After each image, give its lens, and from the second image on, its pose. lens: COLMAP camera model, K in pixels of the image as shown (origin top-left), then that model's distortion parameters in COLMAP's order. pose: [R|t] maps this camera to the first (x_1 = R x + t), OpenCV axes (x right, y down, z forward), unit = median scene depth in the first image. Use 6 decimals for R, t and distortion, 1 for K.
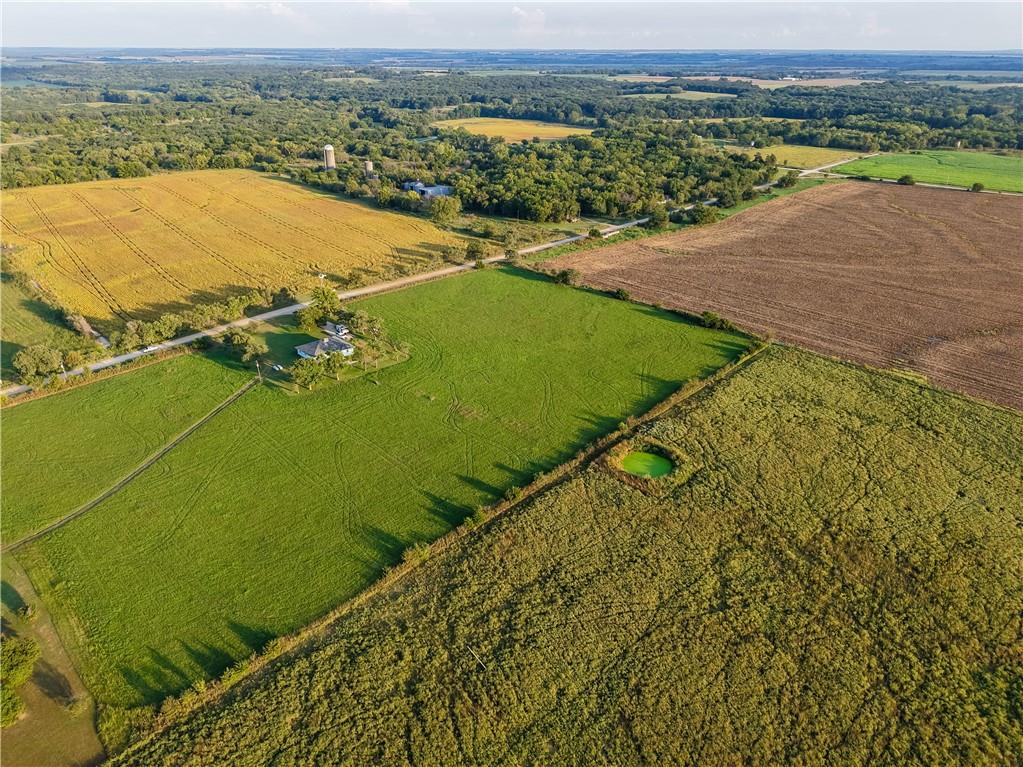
lens RADIAL K [[686.6, 0, 513.2], [0, 686.6, 386.5], [0, 0, 1]] dist [0.022238, -0.018520]
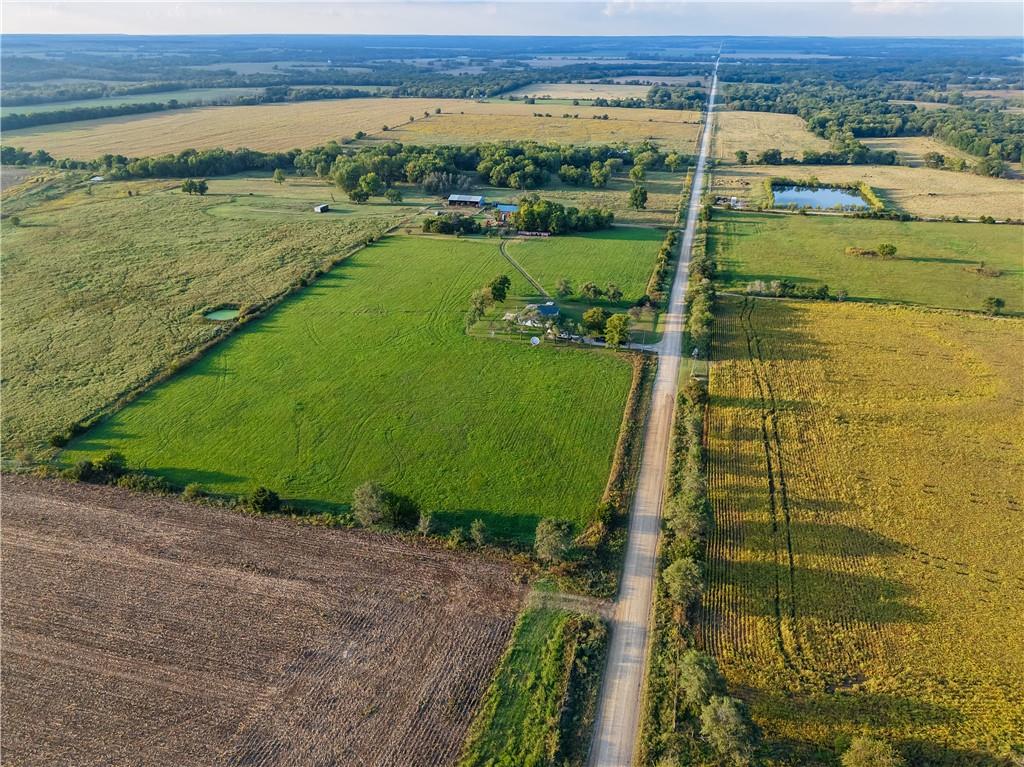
lens RADIAL K [[693.2, 0, 513.5], [0, 693.2, 379.8], [0, 0, 1]] dist [0.018890, -0.016655]
pose [[-0.868333, 0.216298, -0.446332, 0.191588], [-0.224344, 0.631291, 0.742389, -0.569291], [0.442343, 0.744773, -0.499645, 1.164151]]
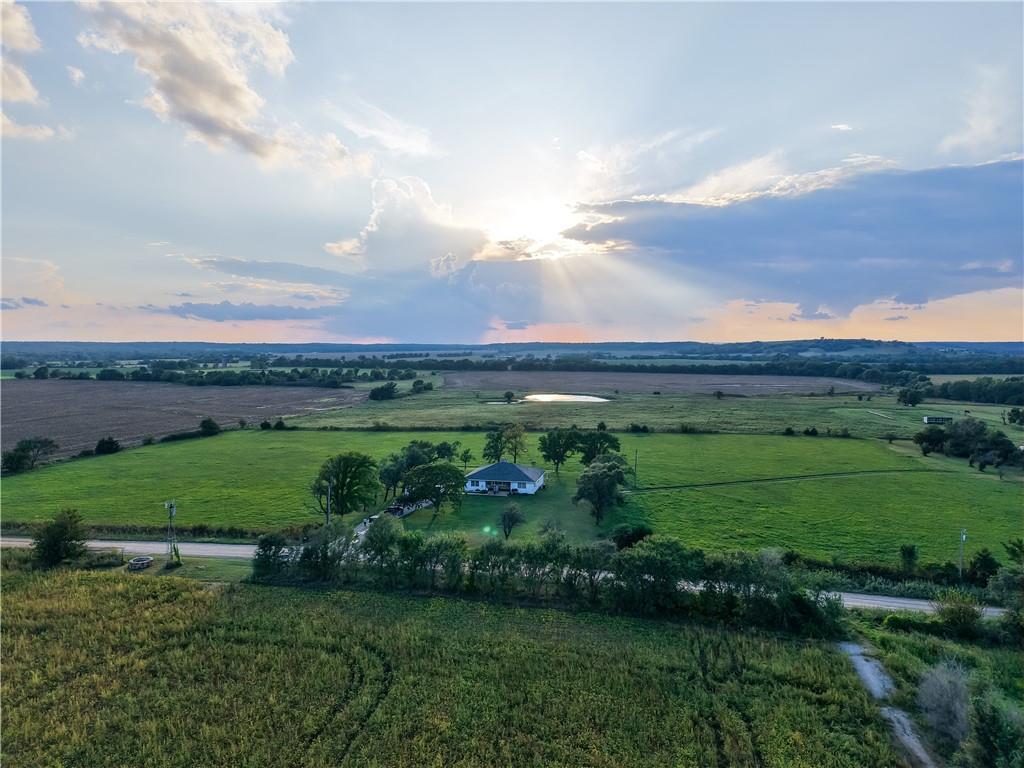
lens RADIAL K [[672.6, 0, 518.7], [0, 672.6, 381.3], [0, 0, 1]] dist [0.048679, -0.050536]
pose [[-0.565186, -0.047984, 0.823567, -0.558713], [0.361827, 0.882744, 0.299741, -0.221735], [-0.741382, 0.467398, -0.481552, 0.902865]]
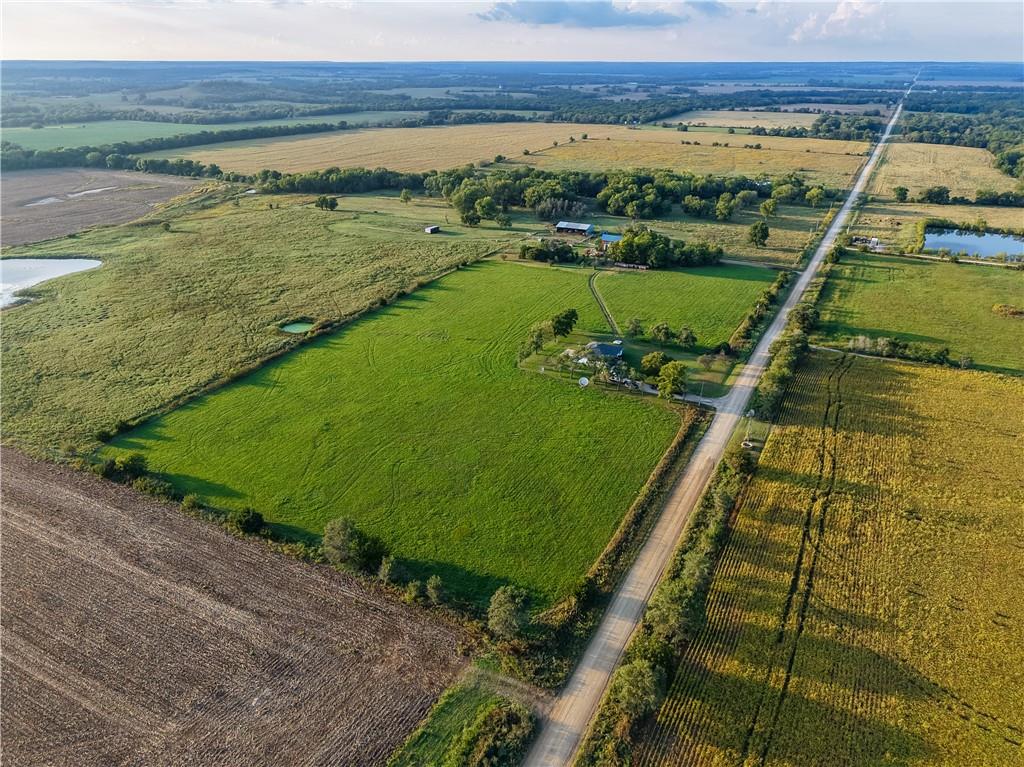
lens RADIAL K [[693.2, 0, 513.5], [0, 693.2, 379.8], [0, 0, 1]] dist [0.018890, -0.016655]
pose [[-0.958634, 0.115006, -0.260372, 0.083538], [-0.129910, 0.637138, 0.759723, -0.570961], [0.253266, 0.762121, -0.595842, 1.167420]]
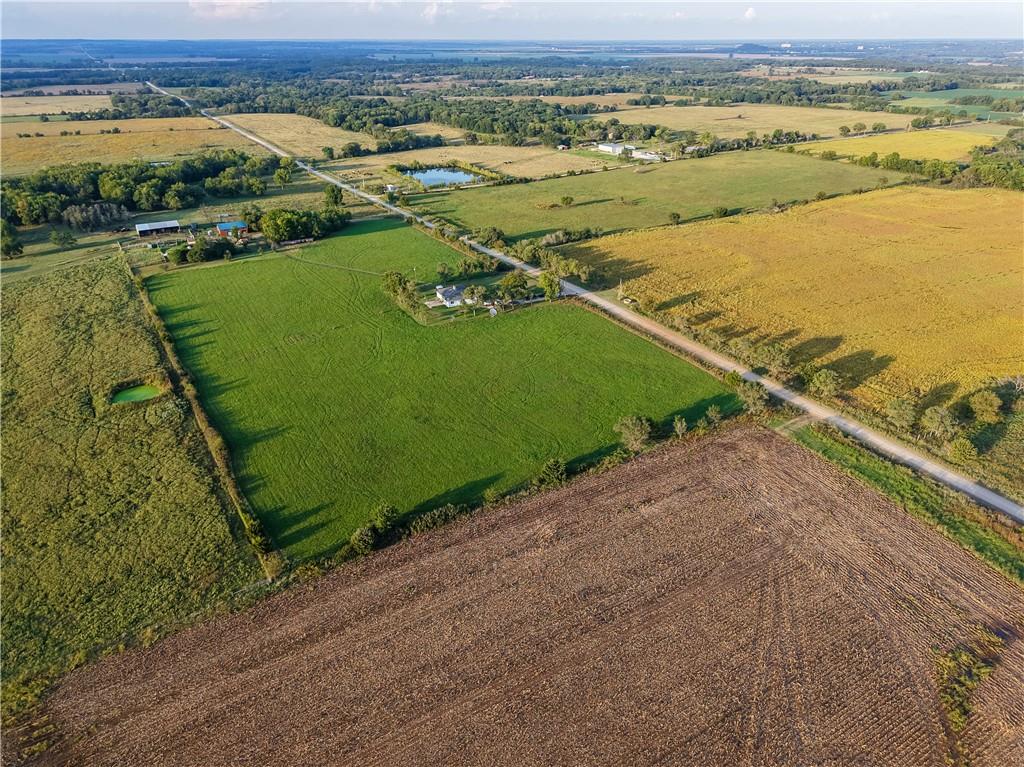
lens RADIAL K [[693.2, 0, 513.5], [0, 693.2, 379.8], [0, 0, 1]] dist [0.018890, -0.016655]
pose [[-0.254783, 0.424213, -0.868982, 0.571278], [-0.428820, 0.755881, 0.494729, -0.414943], [0.866717, 0.498685, -0.010674, 0.853079]]
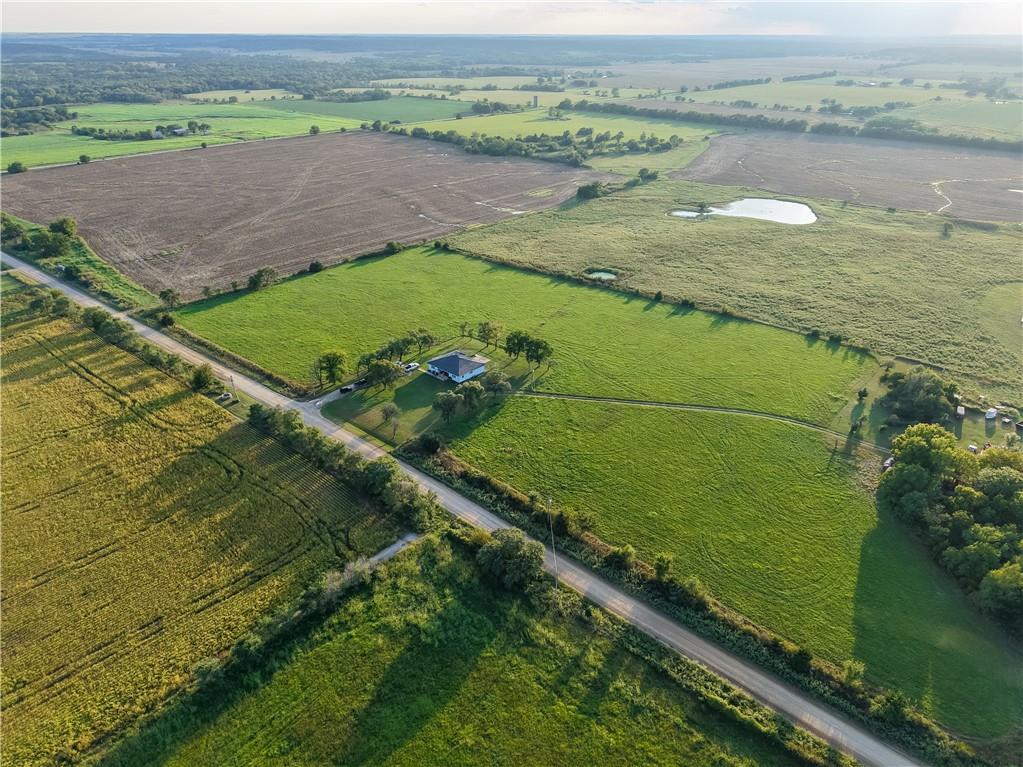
lens RADIAL K [[685.0, 0, 512.8], [0, 685.0, 385.0], [0, 0, 1]] dist [0.023947, -0.022556]
pose [[-0.072654, -0.458599, 0.885668, -0.810071], [0.438192, 0.783039, 0.441404, -0.297893], [-0.895940, 0.420163, 0.144064, 0.590070]]
